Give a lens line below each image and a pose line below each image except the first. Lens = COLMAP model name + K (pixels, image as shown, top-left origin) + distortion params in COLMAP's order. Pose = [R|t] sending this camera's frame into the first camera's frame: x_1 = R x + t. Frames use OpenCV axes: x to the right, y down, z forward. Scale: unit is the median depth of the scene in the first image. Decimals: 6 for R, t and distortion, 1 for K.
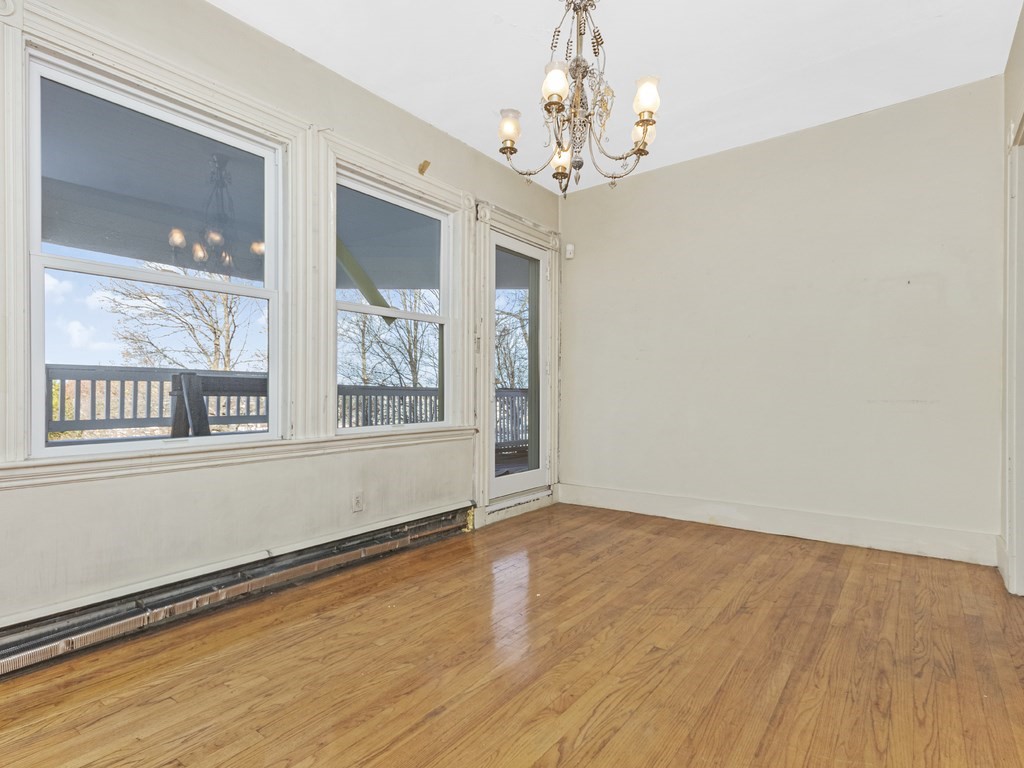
lens RADIAL K [[535.8, 0, 519.2], [0, 535.8, 389.8], [0, 0, 1]] dist [0.020166, -0.003761]
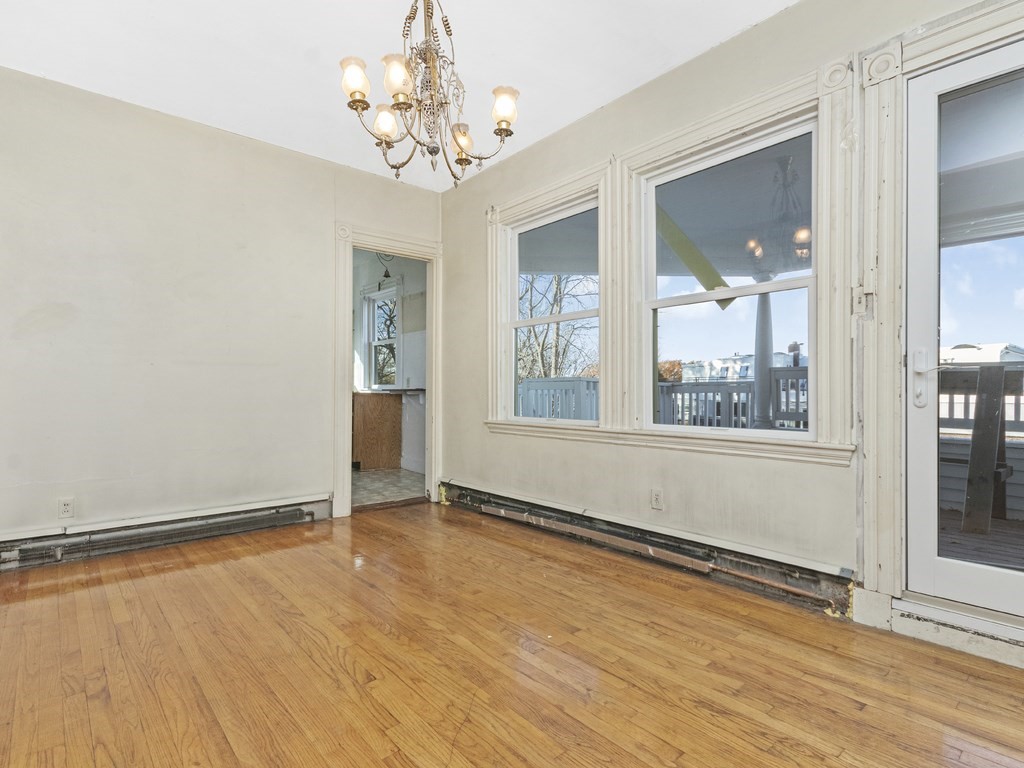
lens RADIAL K [[535.8, 0, 521.4], [0, 535.8, 390.0], [0, 0, 1]] dist [0.020166, -0.003761]
pose [[-0.215840, 0.004644, -0.976418, 0.747632], [0.008487, 0.999960, 0.002879, 0.000976], [0.976392, -0.007666, -0.215871, 1.004062]]
